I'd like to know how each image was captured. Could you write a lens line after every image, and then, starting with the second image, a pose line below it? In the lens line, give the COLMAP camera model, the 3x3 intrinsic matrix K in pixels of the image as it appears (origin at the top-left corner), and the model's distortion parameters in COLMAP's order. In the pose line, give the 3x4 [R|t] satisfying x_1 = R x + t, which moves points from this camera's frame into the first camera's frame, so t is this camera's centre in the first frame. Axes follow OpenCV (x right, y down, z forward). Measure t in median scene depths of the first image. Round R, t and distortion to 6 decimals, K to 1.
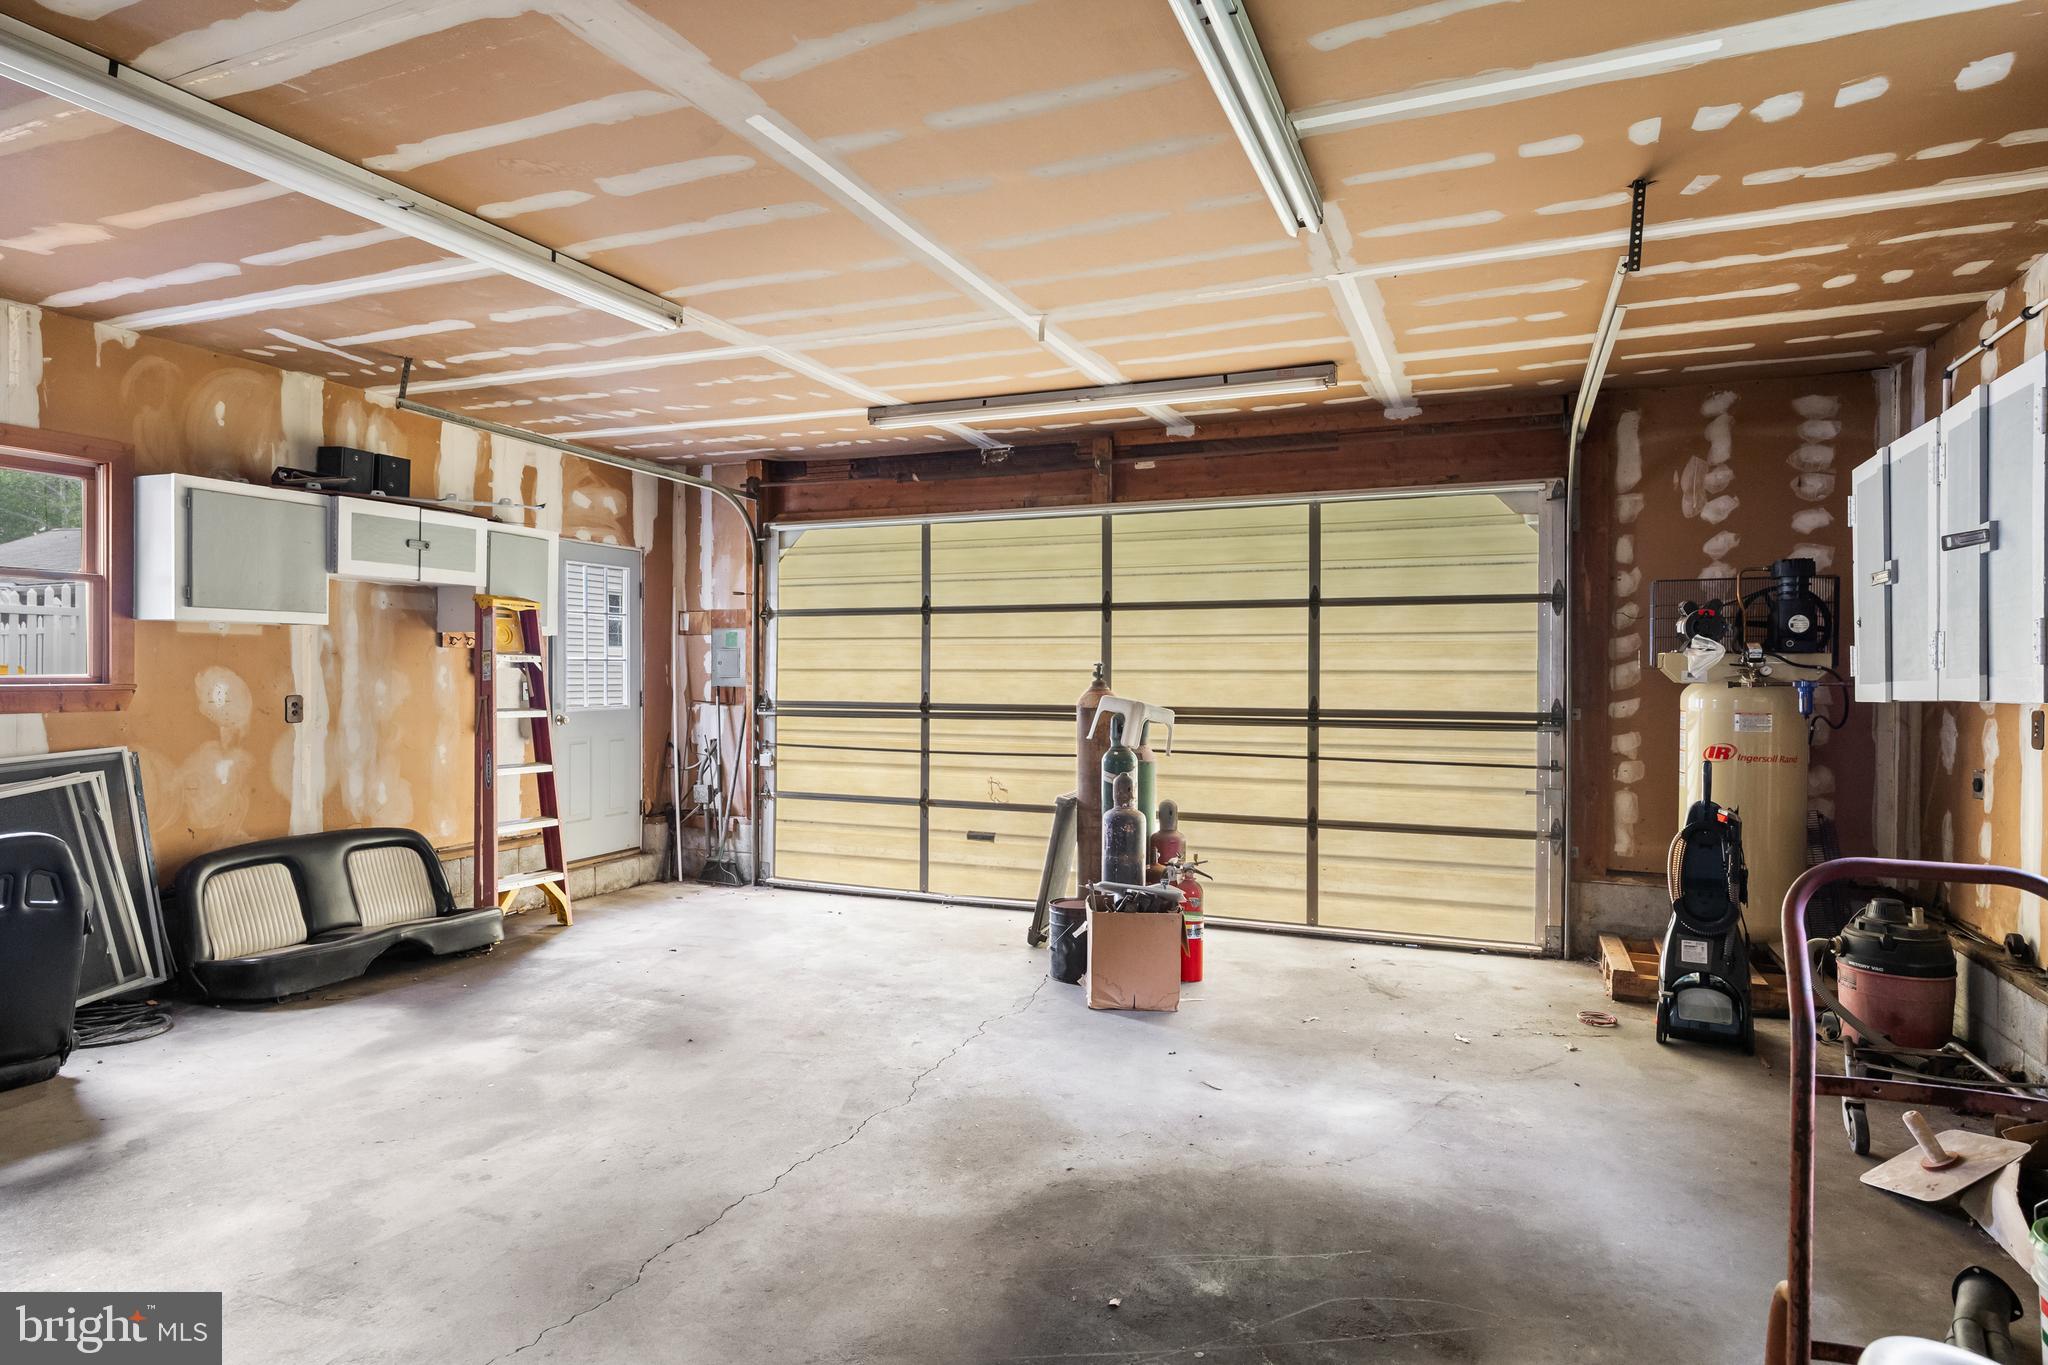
lens RADIAL K [[1137.5, 0, 1023.3], [0, 1137.5, 679.2], [0, 0, 1]] dist [-0.004049, 0.000733]
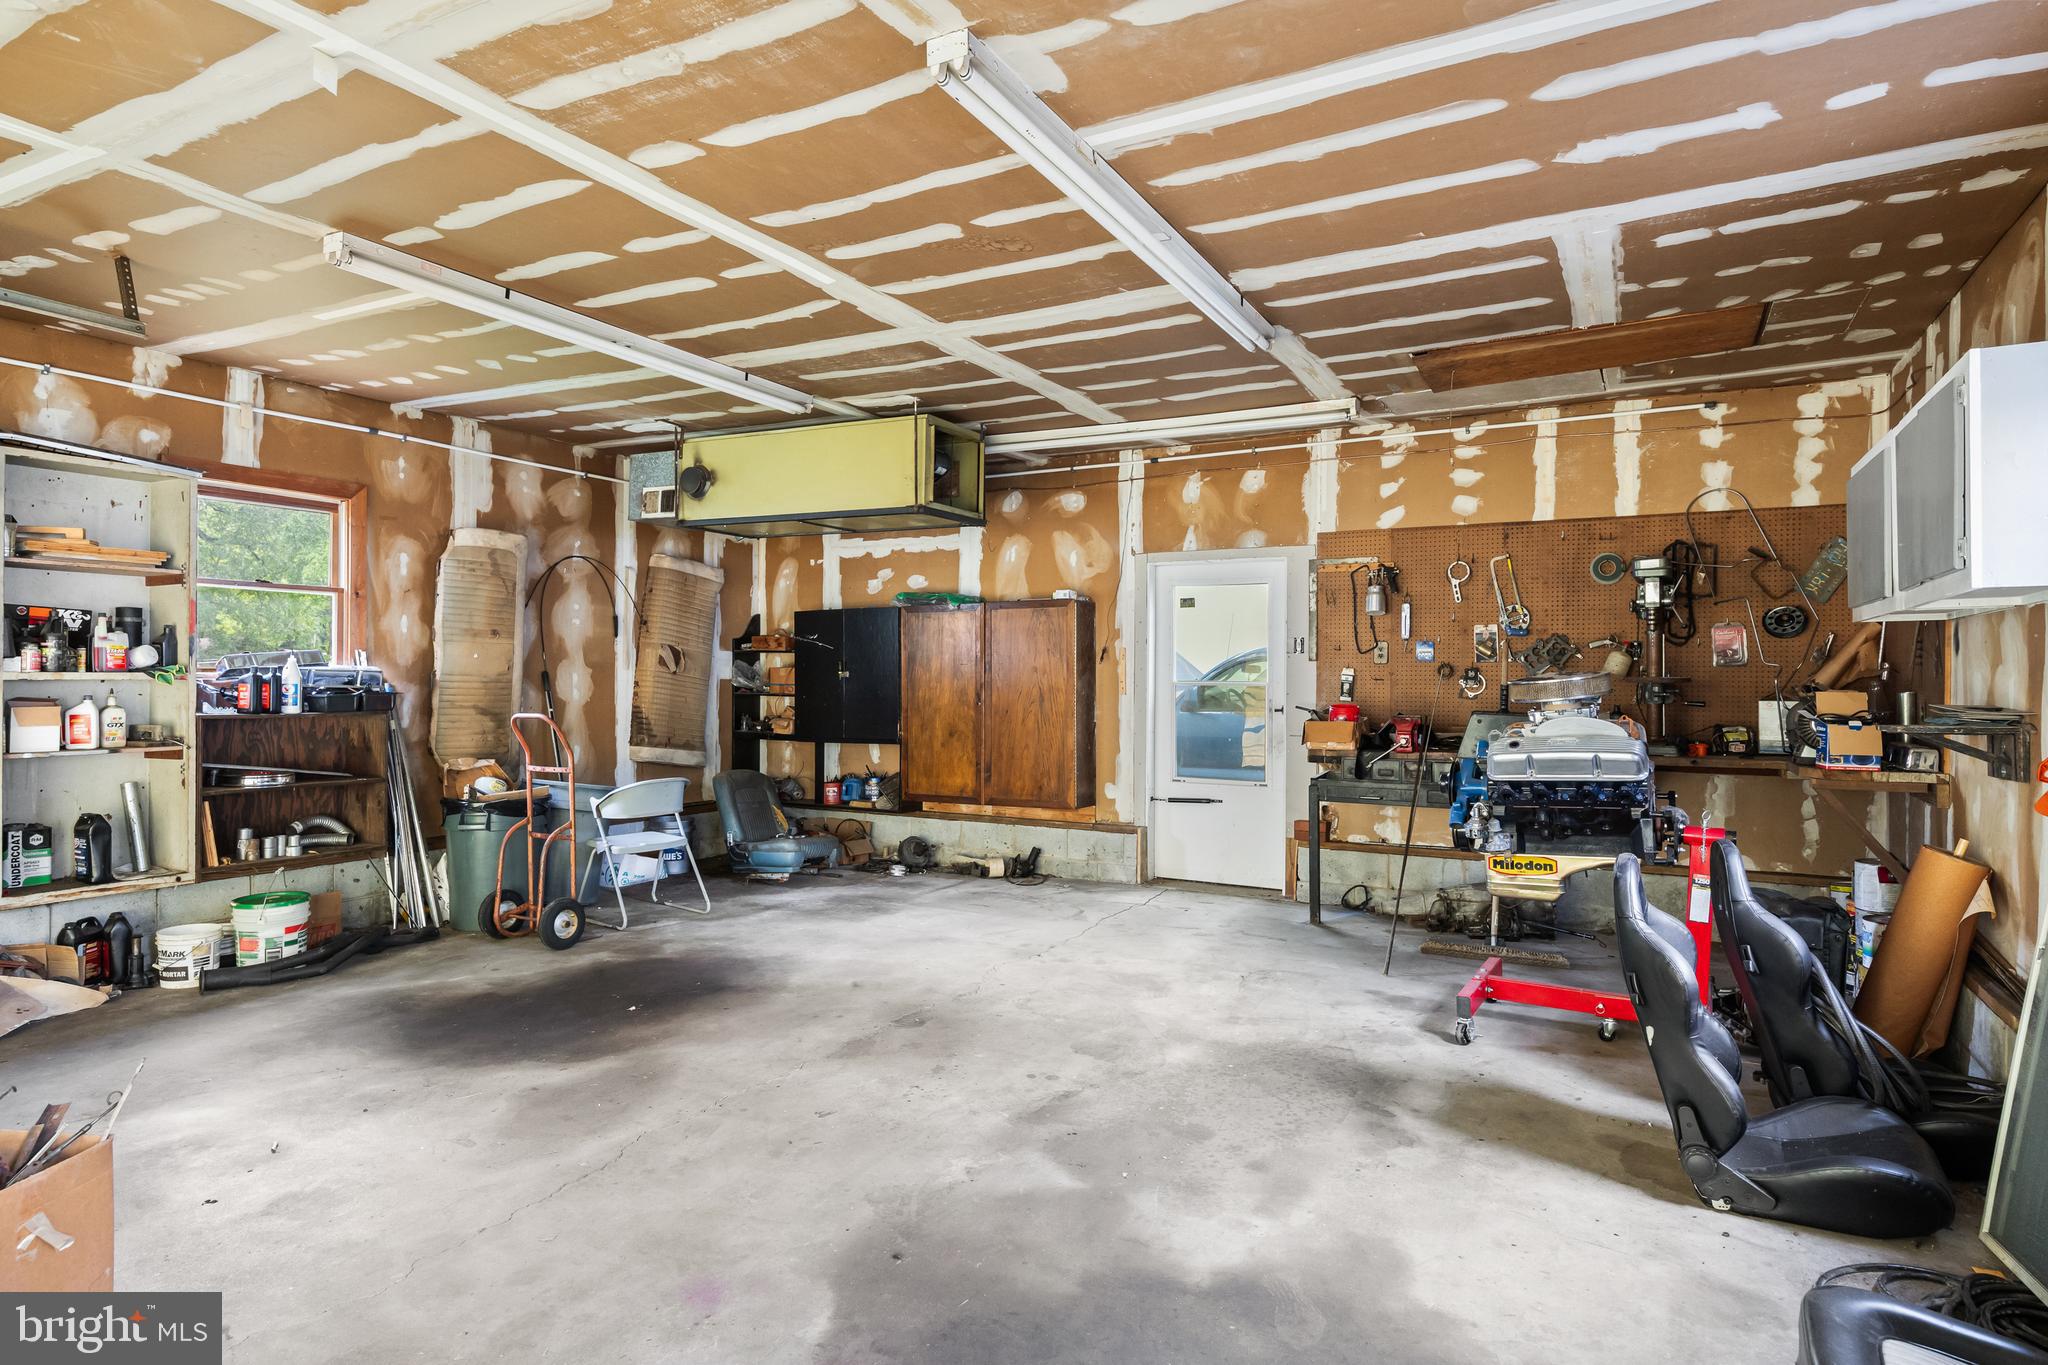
lens RADIAL K [[1137.5, 0, 1027.3], [0, 1137.5, 679.6], [0, 0, 1]] dist [-0.004049, 0.000733]
pose [[-0.995878, -0.014187, 0.089588, -0.510292], [-0.013229, 0.999849, 0.011275, -0.005418], [-0.089735, 0.010043, -0.995915, 1.981340]]
